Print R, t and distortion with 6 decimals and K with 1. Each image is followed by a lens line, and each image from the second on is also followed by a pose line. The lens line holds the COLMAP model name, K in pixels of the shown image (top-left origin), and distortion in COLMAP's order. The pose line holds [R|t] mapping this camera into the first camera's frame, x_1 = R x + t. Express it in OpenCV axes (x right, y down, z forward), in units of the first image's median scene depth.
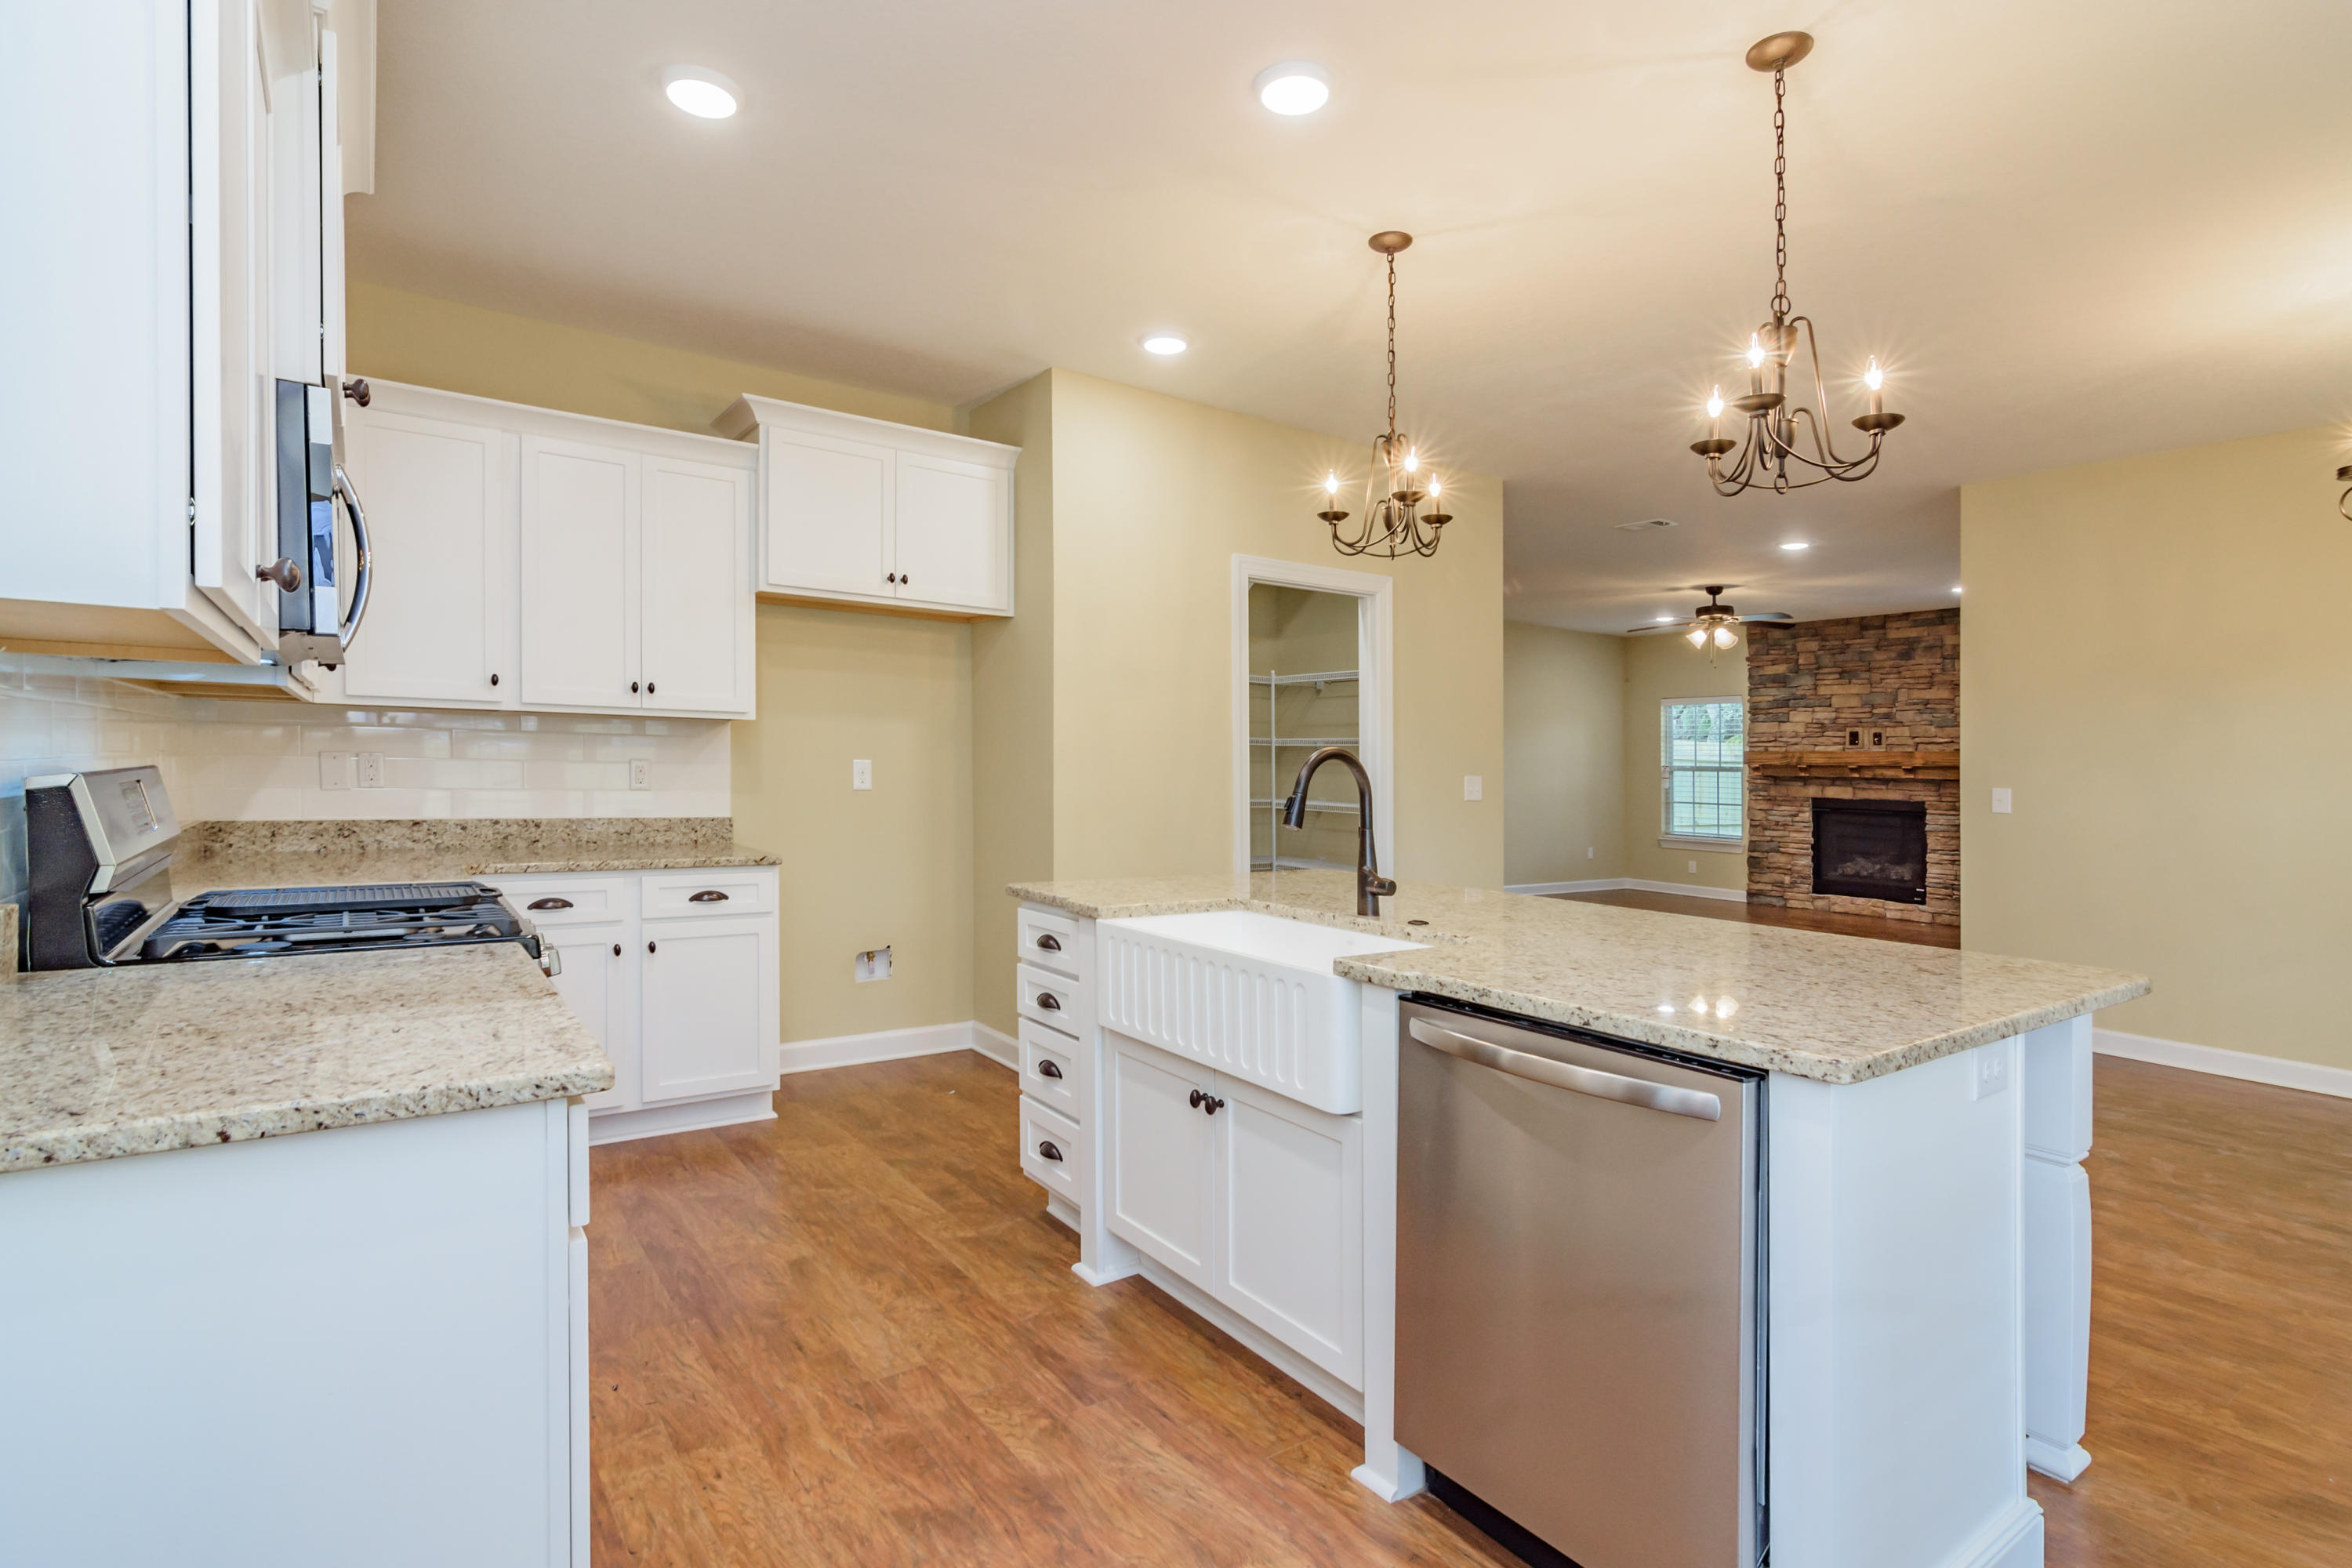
lens RADIAL K [[1135.0, 0, 1176.0], [0, 1135.0, 726.3], [0, 0, 1]] dist [-0.002701, -0.000687]
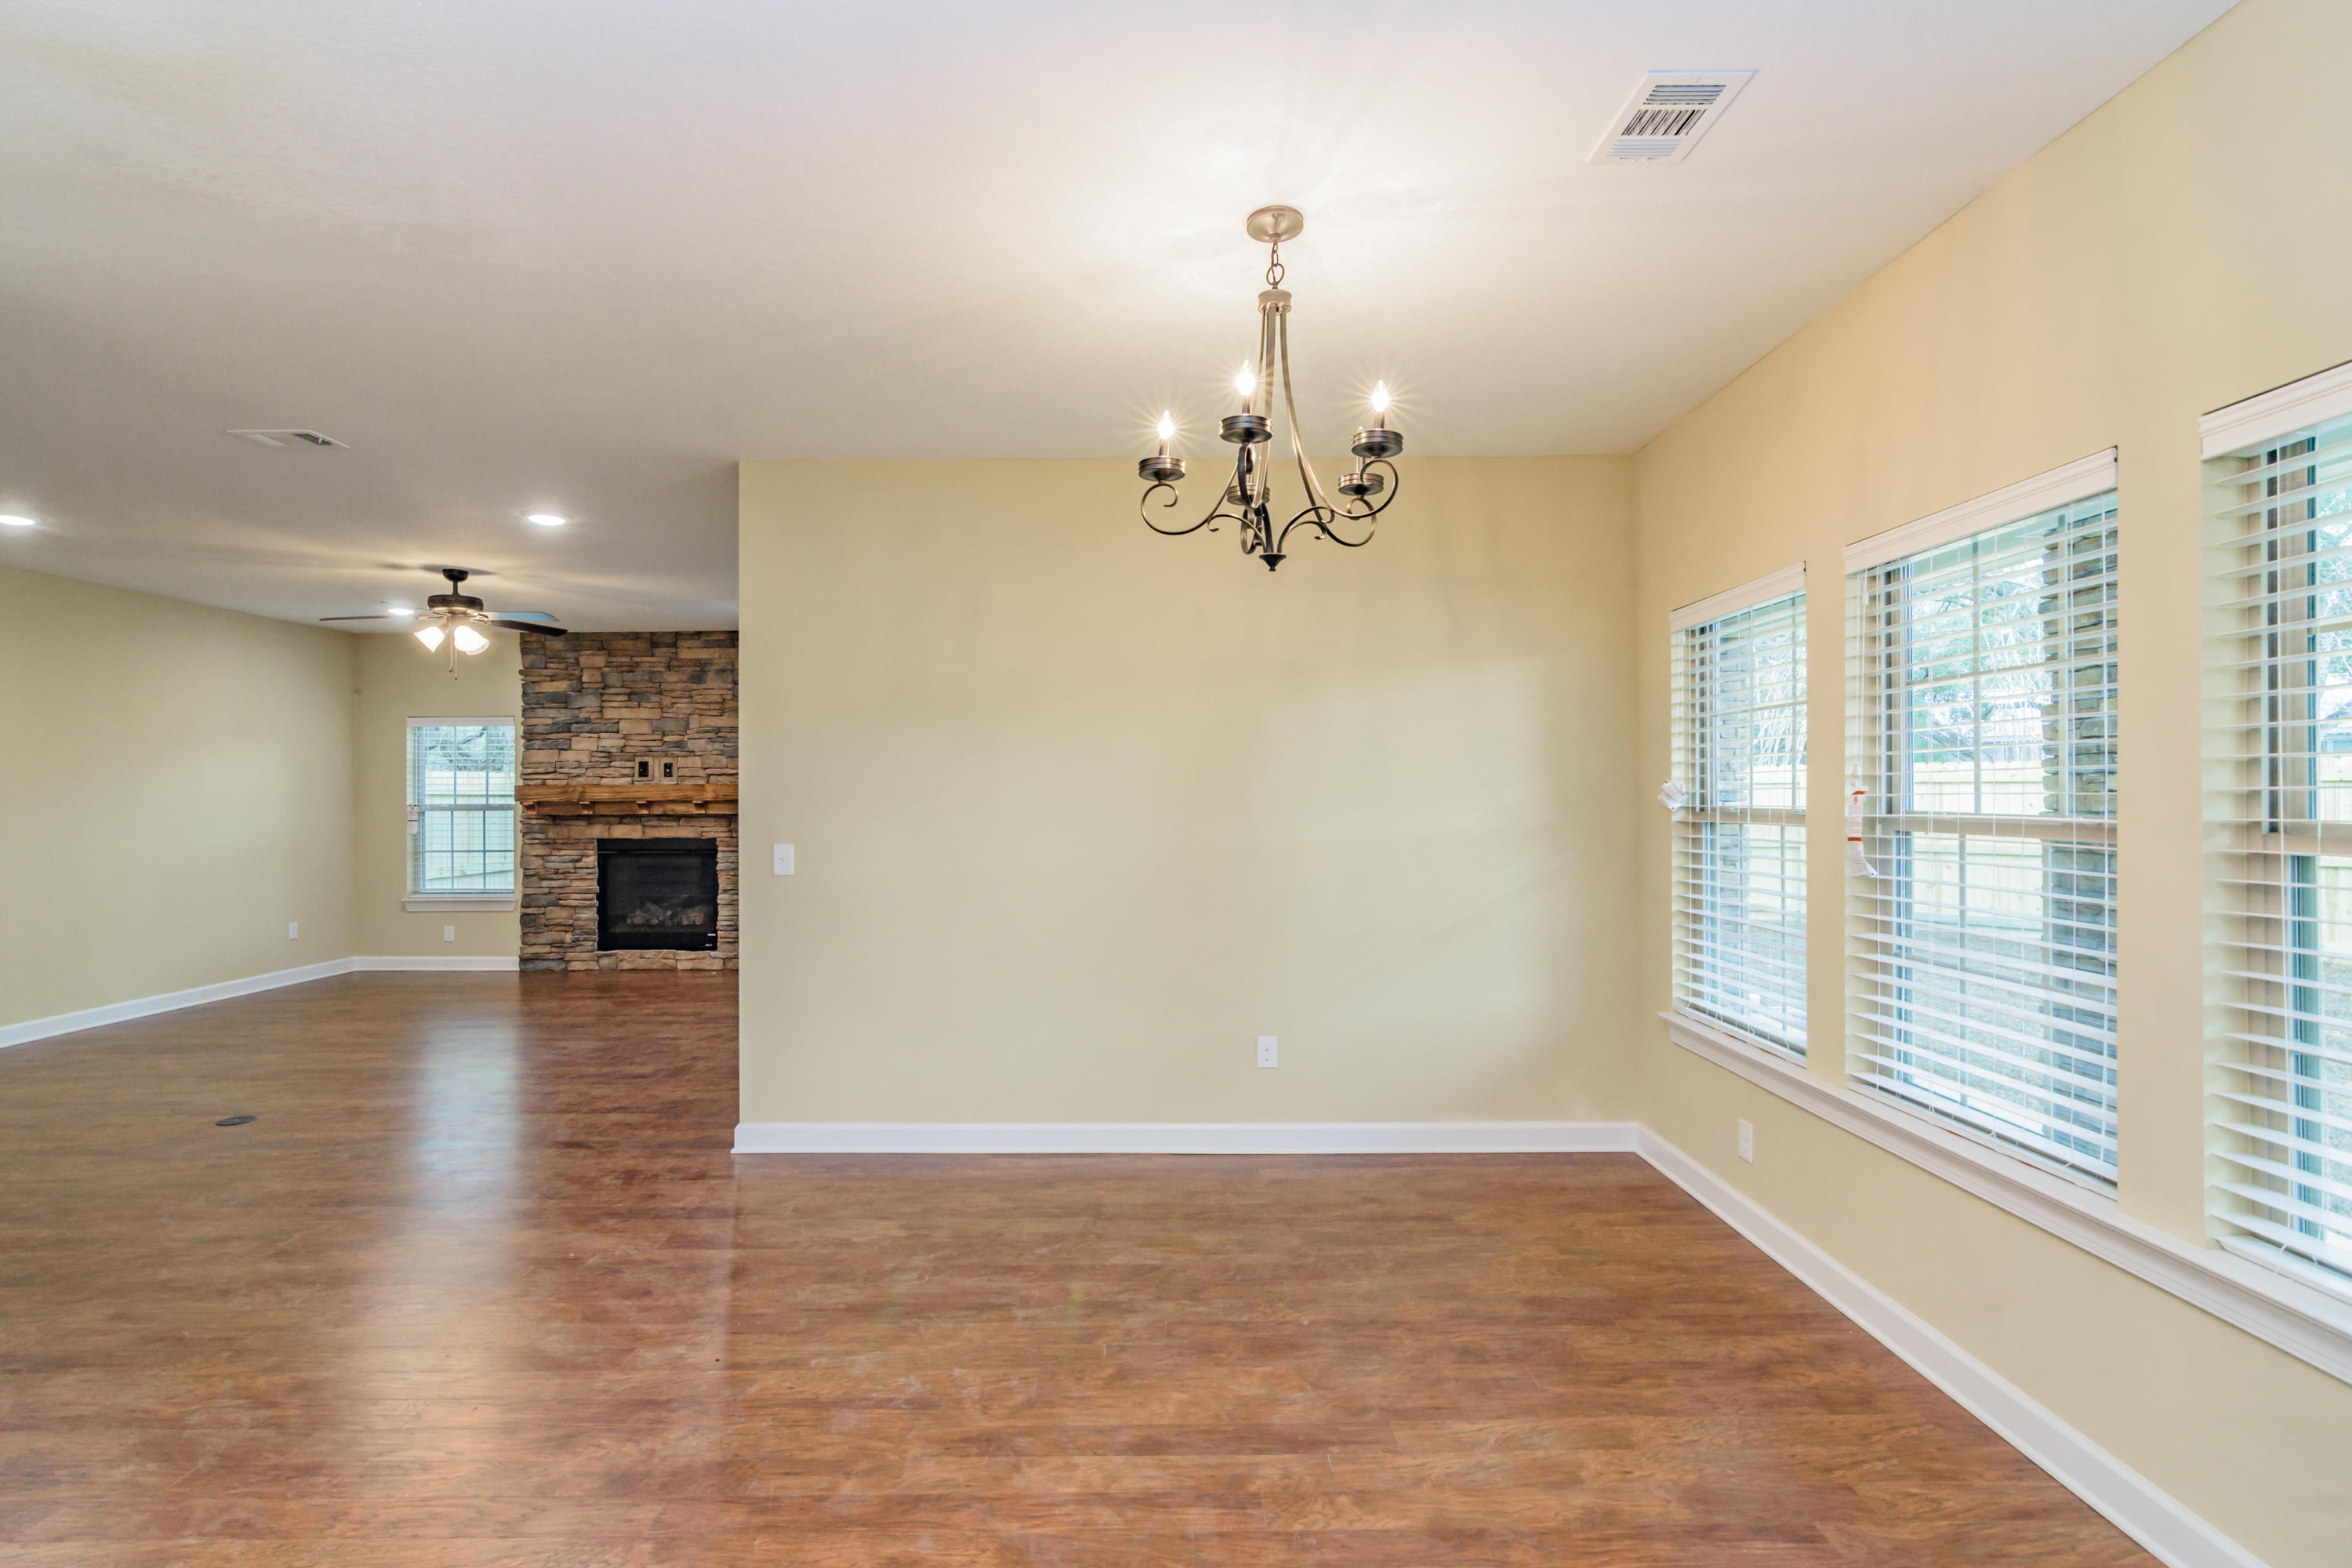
lens RADIAL K [[1135.0, 0, 1186.9], [0, 1135.0, 779.5], [0, 0, 1]] dist [-0.002701, -0.000687]
pose [[0.569621, -0.014801, 0.821774, 0.116248], [-0.009499, 0.999653, 0.024589, -0.007246], [-0.821853, -0.021812, 0.569282, 0.154600]]
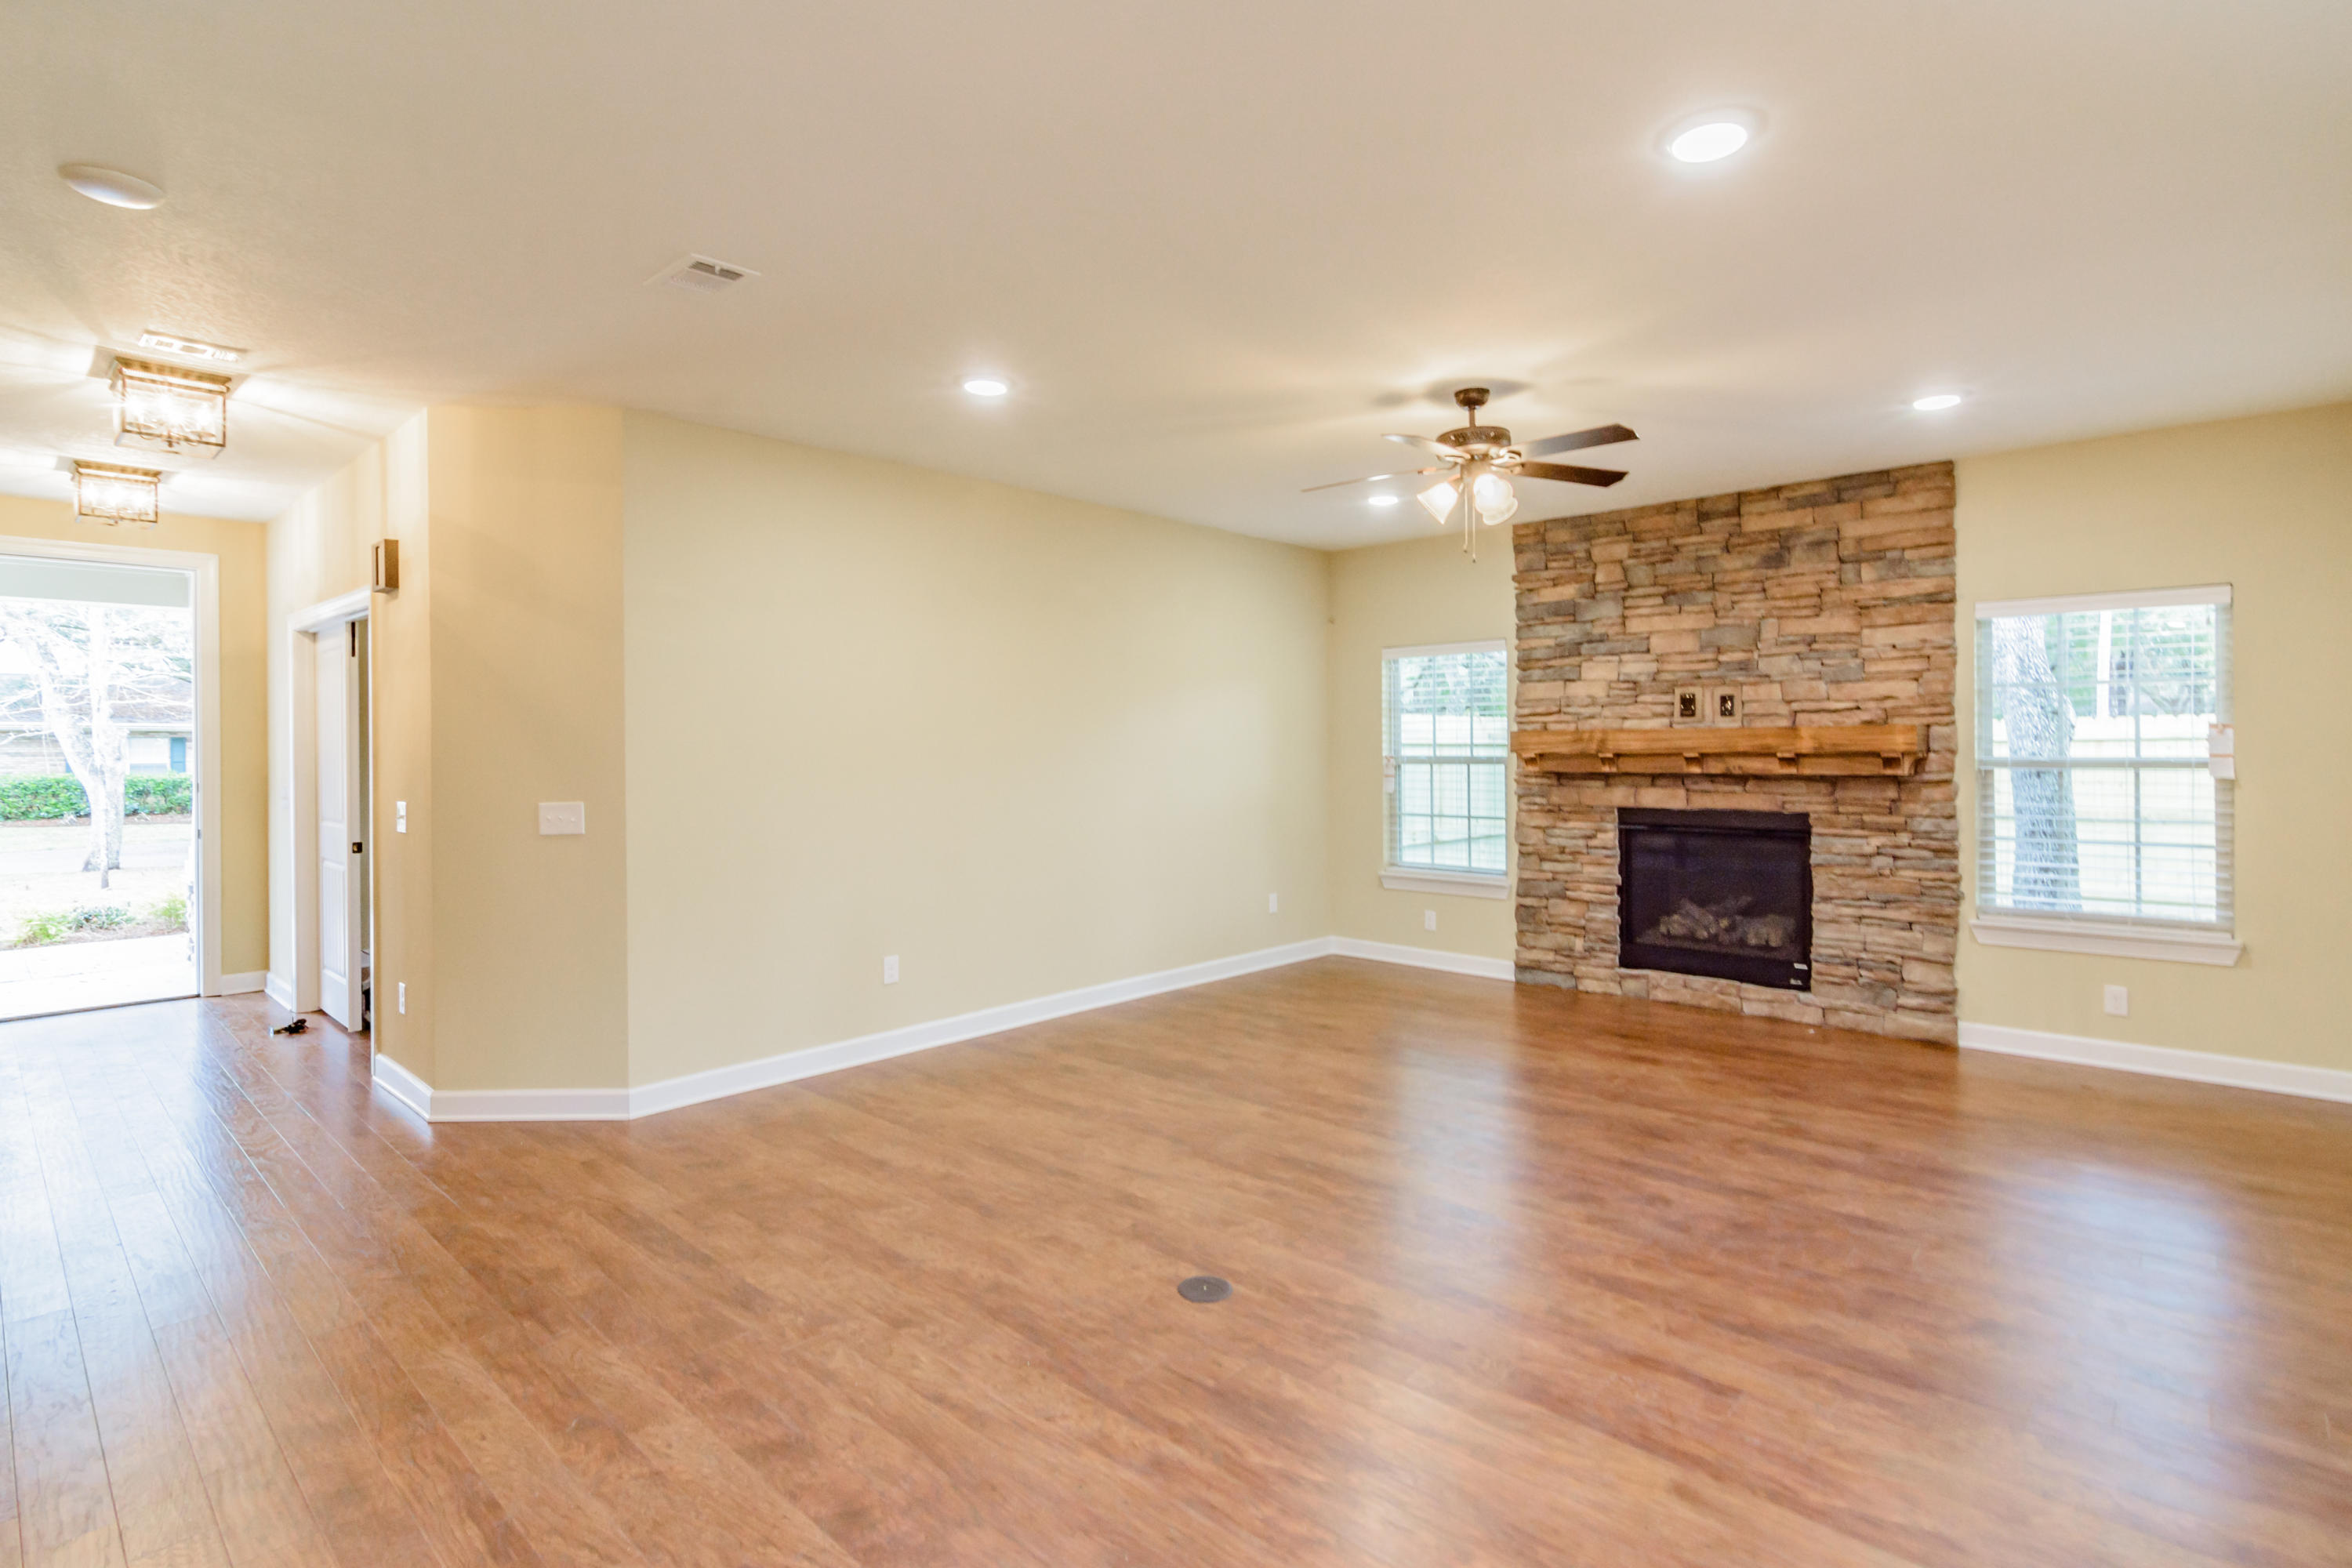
lens RADIAL K [[1135.0, 0, 1180.8], [0, 1135.0, 768.1], [0, 0, 1]] dist [-0.002701, -0.000687]
pose [[0.975823, -0.029482, 0.216565, 0.215671], [0.018023, 0.998340, 0.054697, 0.006029], [-0.217818, -0.049471, 0.974735, 0.486841]]
